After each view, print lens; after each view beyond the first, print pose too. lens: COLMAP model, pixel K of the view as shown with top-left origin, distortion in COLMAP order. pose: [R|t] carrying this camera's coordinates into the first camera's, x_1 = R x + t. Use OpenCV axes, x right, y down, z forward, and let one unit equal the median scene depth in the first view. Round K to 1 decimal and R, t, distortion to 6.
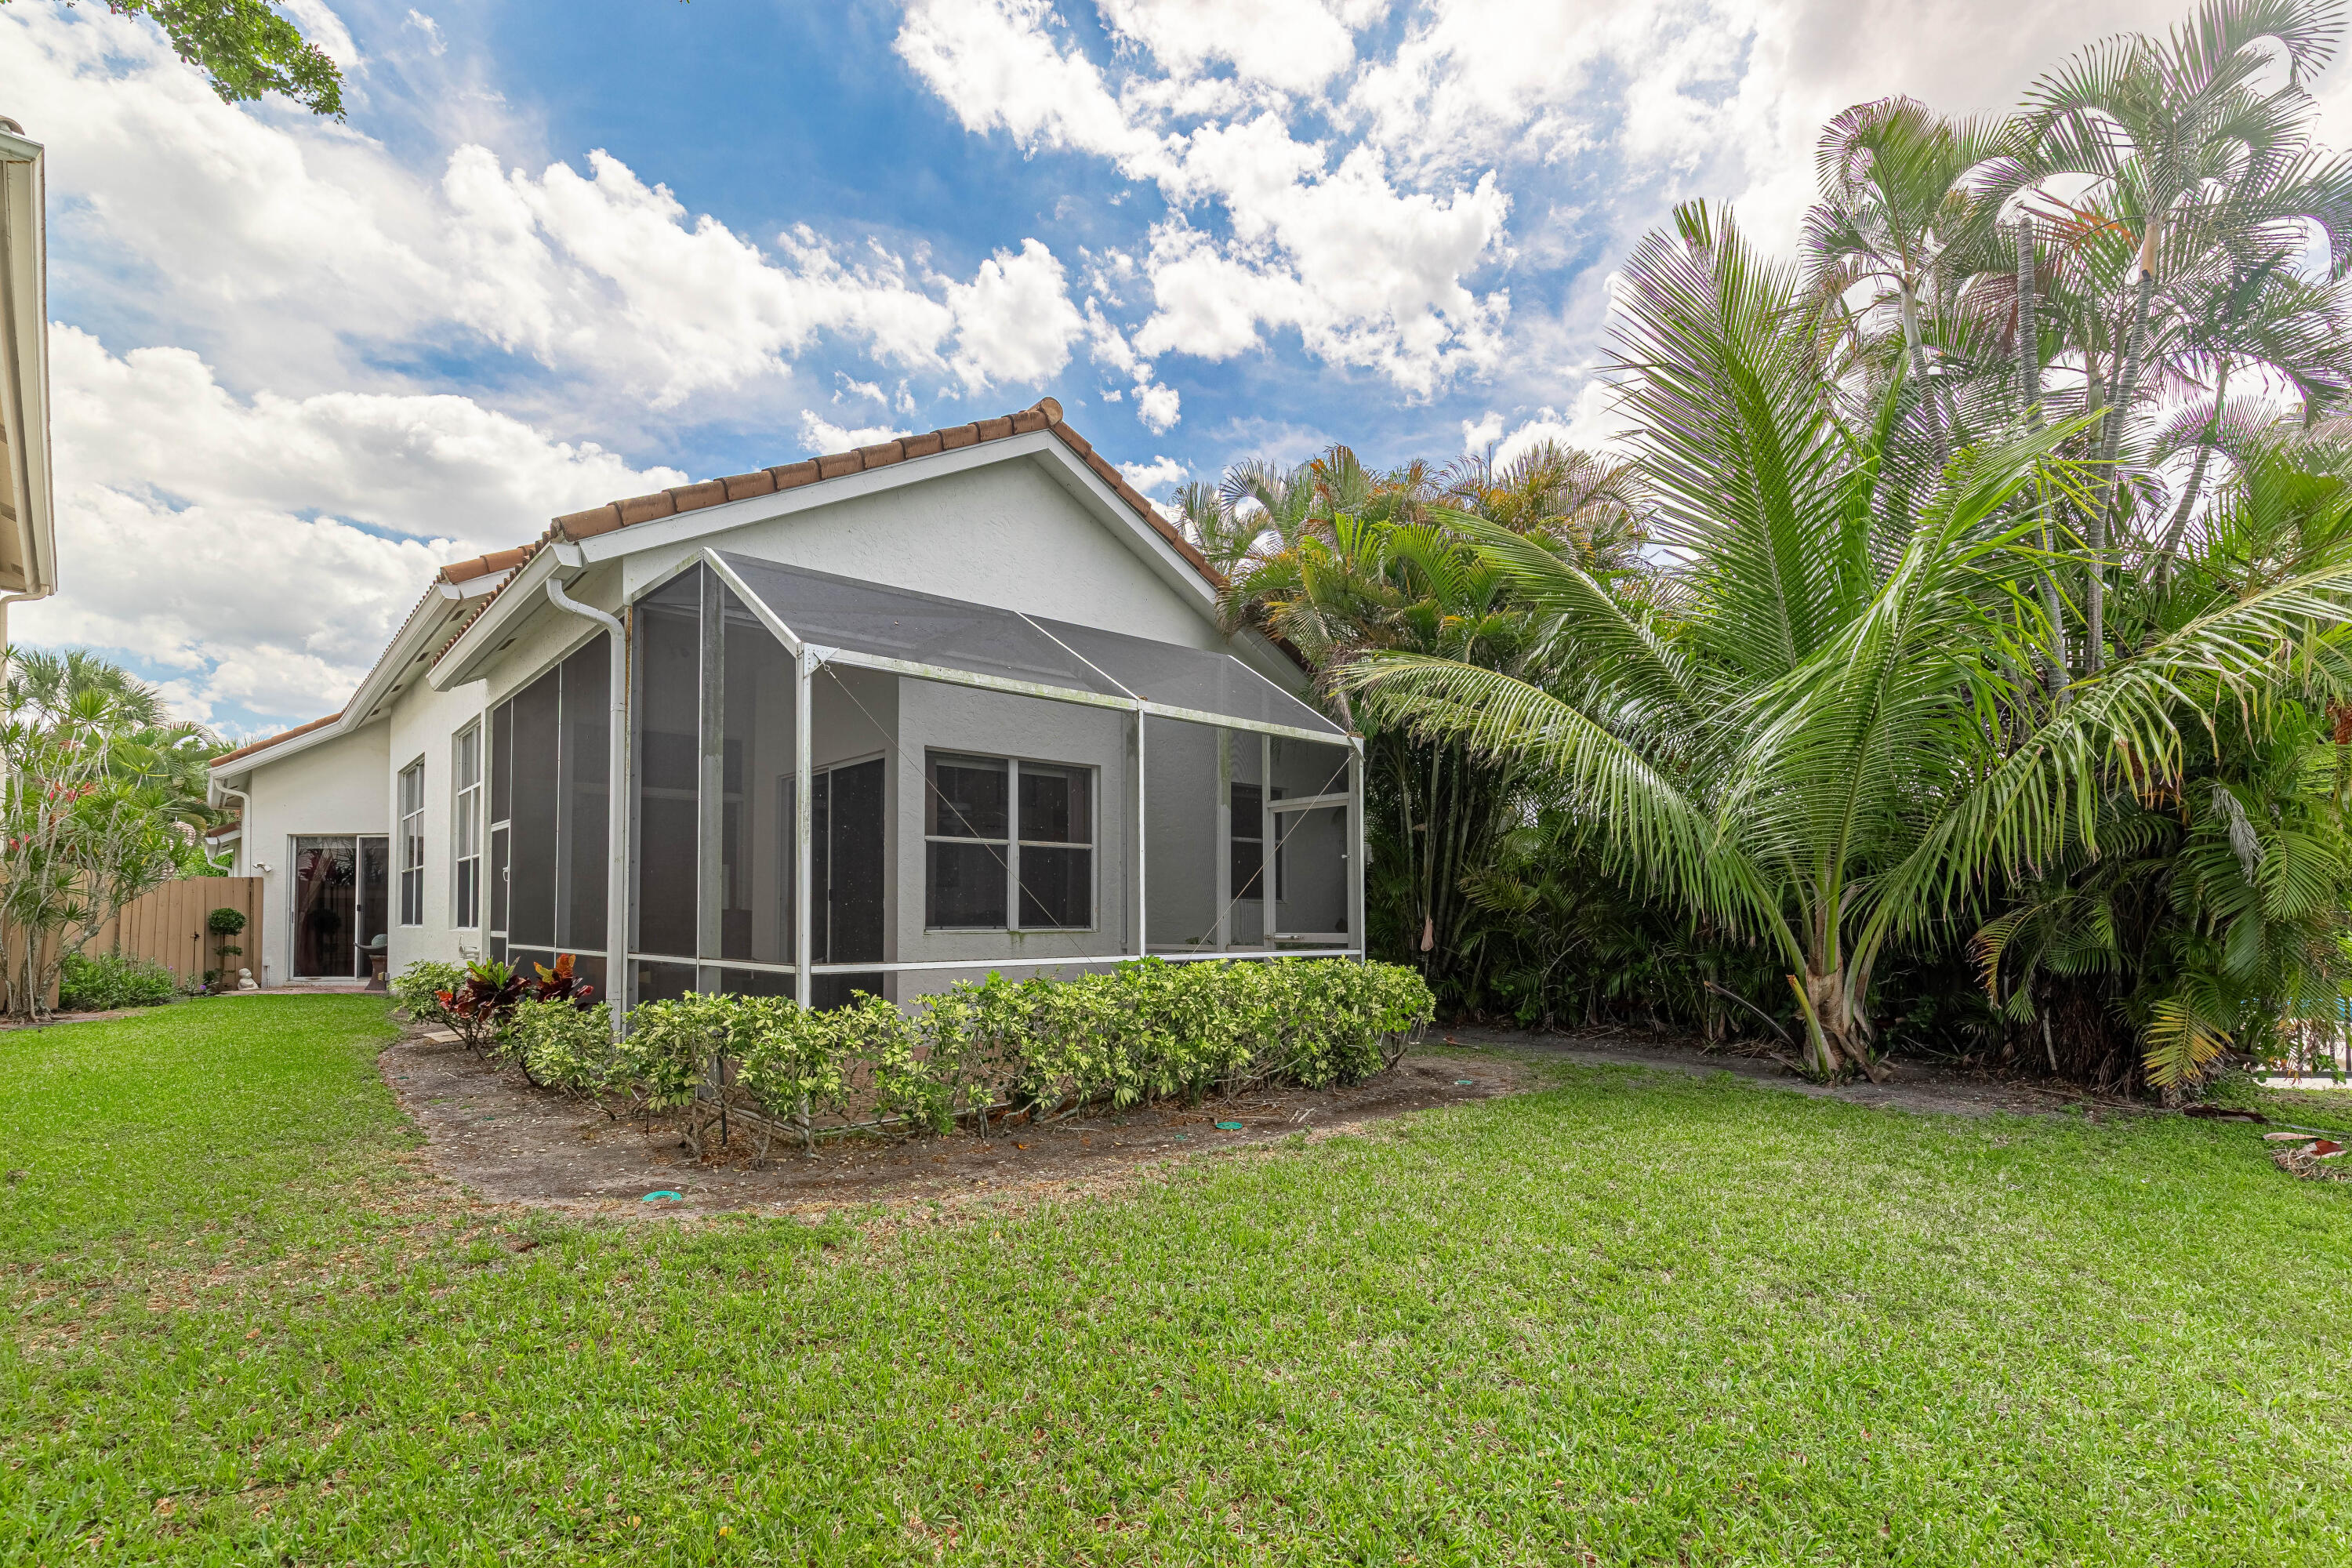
lens RADIAL K [[1089.8, 0, 1203.0], [0, 1089.8, 833.6], [0, 0, 1]] dist [0.001358, 0.001169]
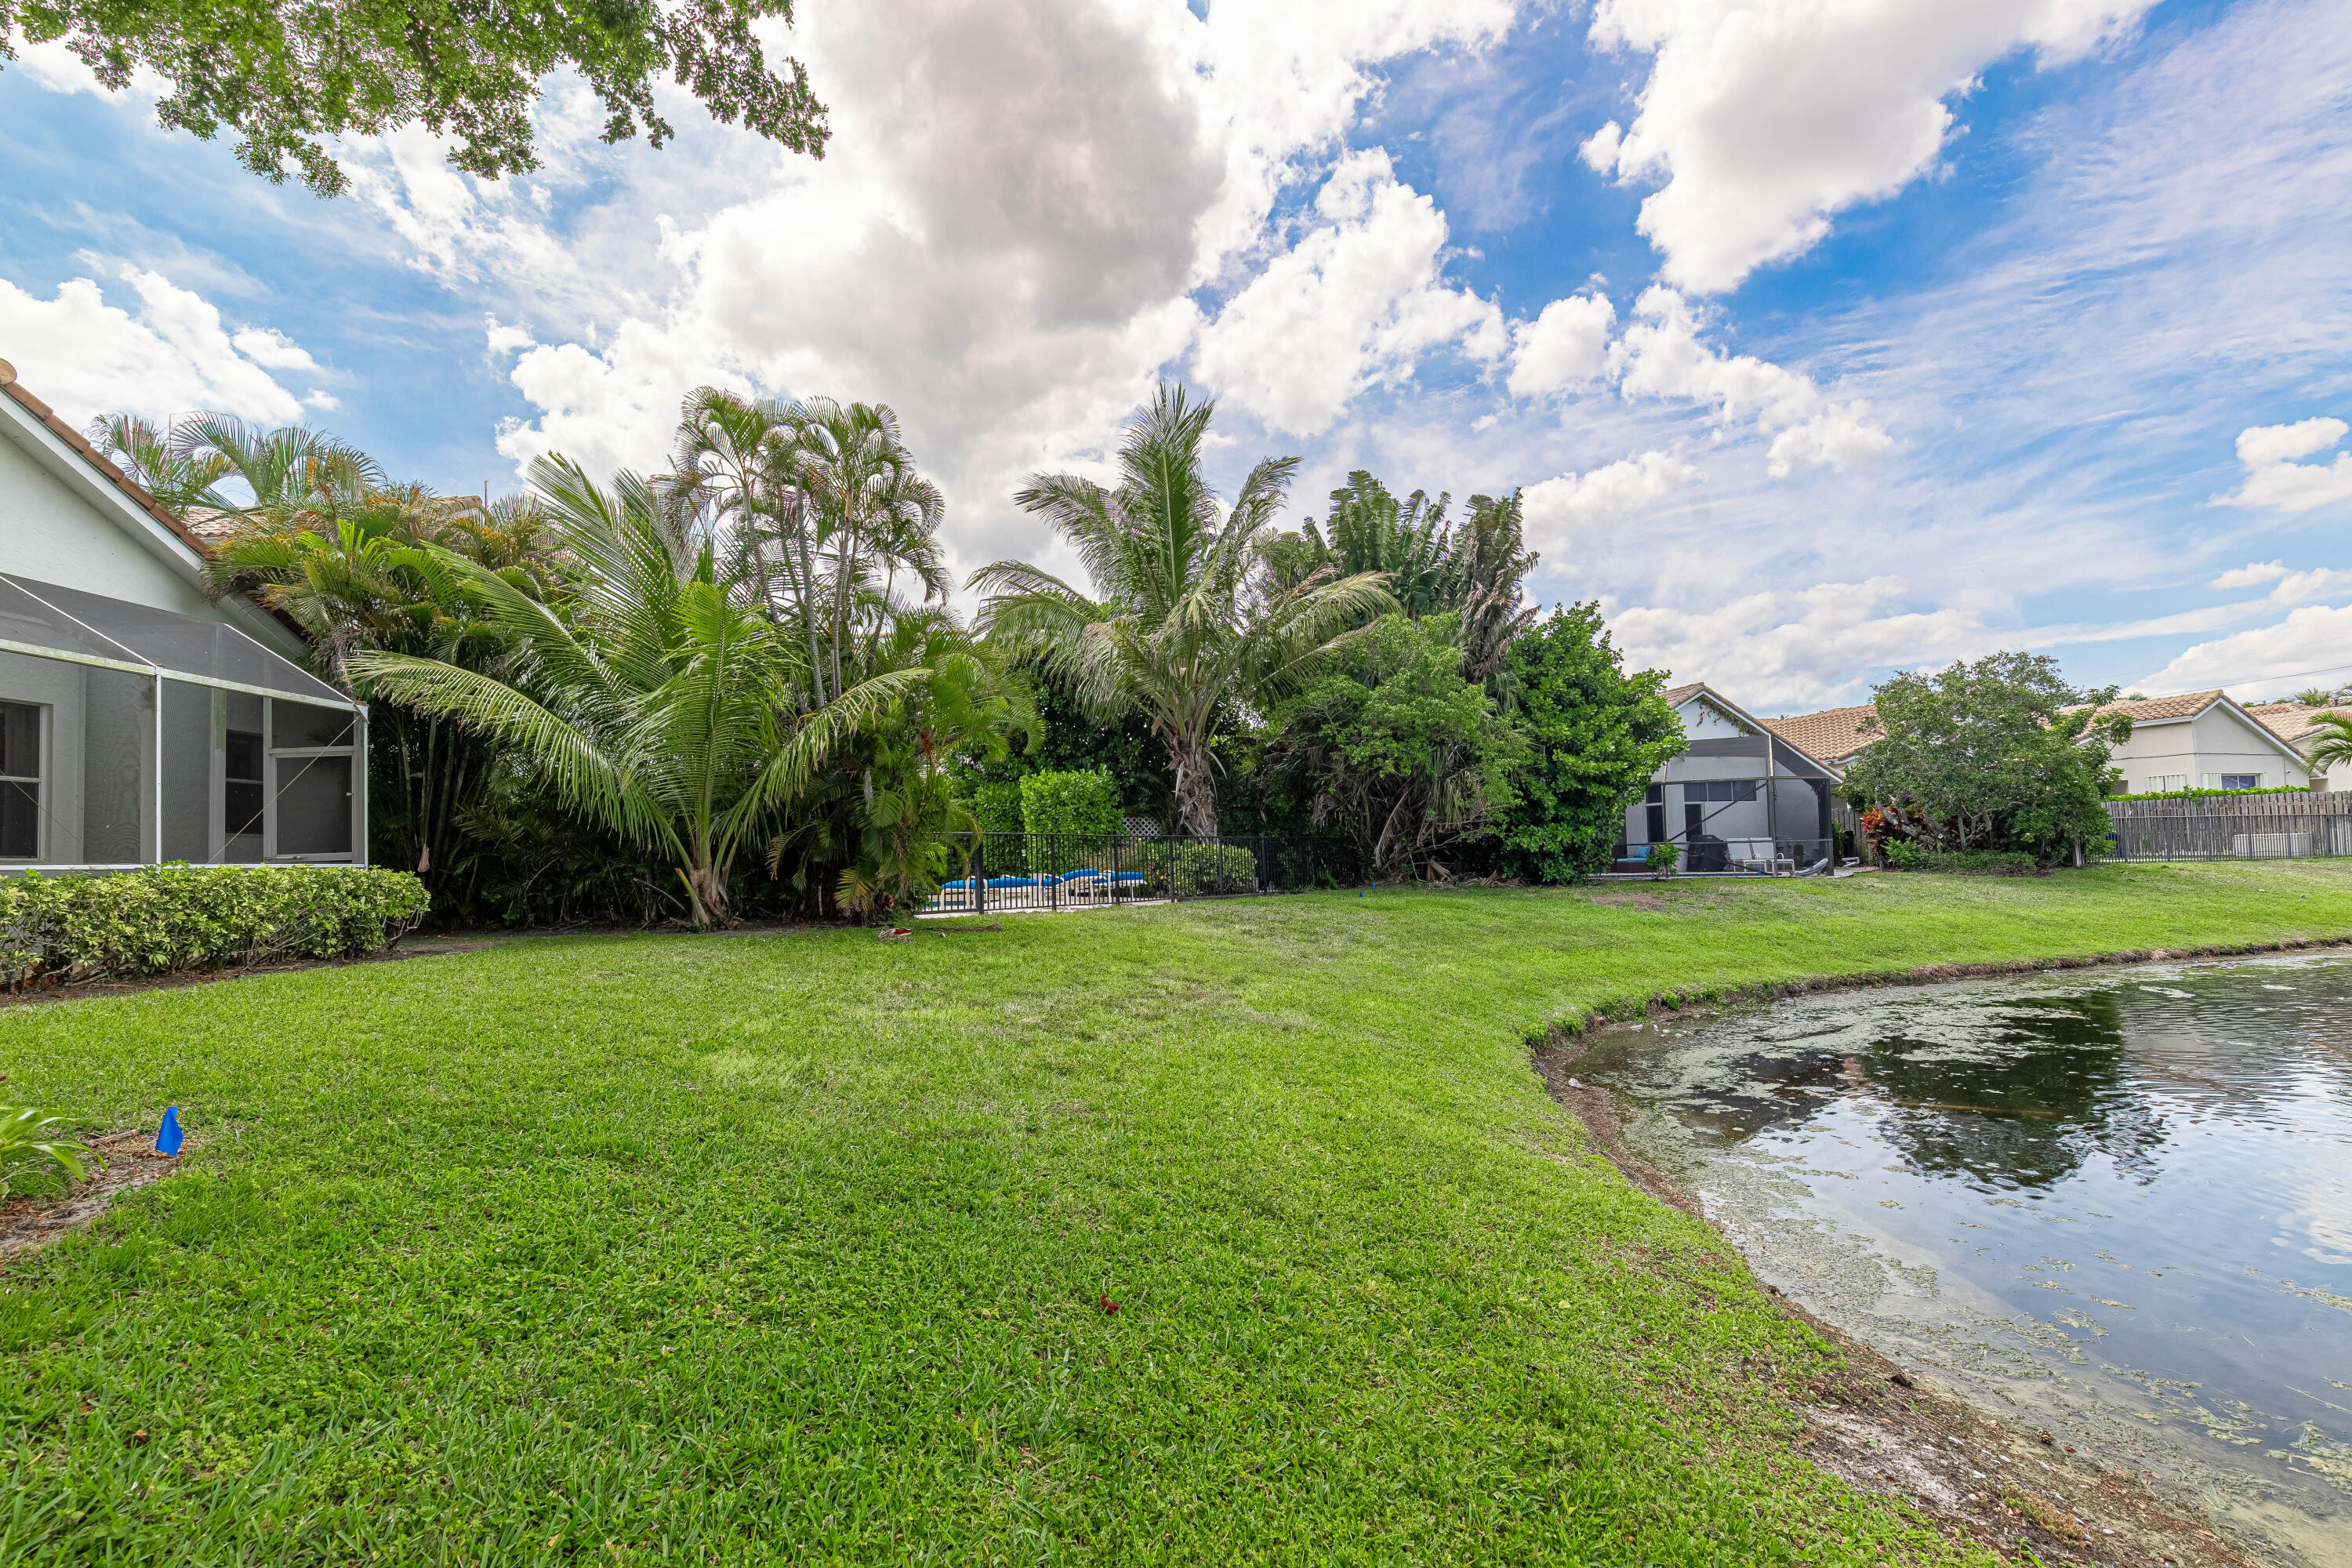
lens RADIAL K [[1089.8, 0, 1203.0], [0, 1089.8, 833.6], [0, 0, 1]] dist [0.001358, 0.001169]
pose [[0.680682, -0.000621, 0.732579, -0.150017], [-0.026071, 0.999346, 0.025071, 0.009413], [-0.732115, -0.036164, 0.680220, -0.736441]]
